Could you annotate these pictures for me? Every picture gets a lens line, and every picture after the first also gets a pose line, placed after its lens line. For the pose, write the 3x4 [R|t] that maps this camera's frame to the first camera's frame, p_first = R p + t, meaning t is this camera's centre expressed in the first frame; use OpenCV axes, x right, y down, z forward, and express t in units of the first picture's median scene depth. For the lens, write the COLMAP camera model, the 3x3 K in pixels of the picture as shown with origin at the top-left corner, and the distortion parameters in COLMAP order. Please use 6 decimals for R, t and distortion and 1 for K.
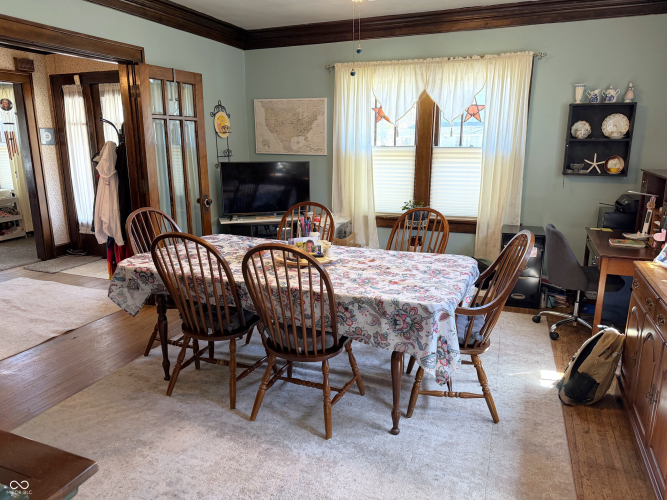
lens RADIAL K [[477.4, 0, 333.5], [0, 477.4, 250.0], [0, 0, 1]] dist [0.006486, -0.005597]
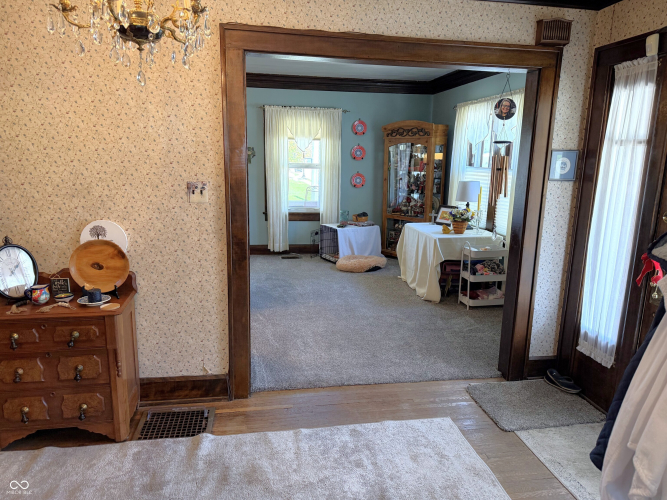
lens RADIAL K [[477.4, 0, 333.5], [0, 477.4, 250.0], [0, 0, 1]] dist [0.006486, -0.005597]
pose [[0.532625, 0.177075, -0.827620, -0.283809], [-0.215473, 0.974017, 0.069727, -0.131303], [0.818463, 0.141191, 0.556941, 0.520302]]
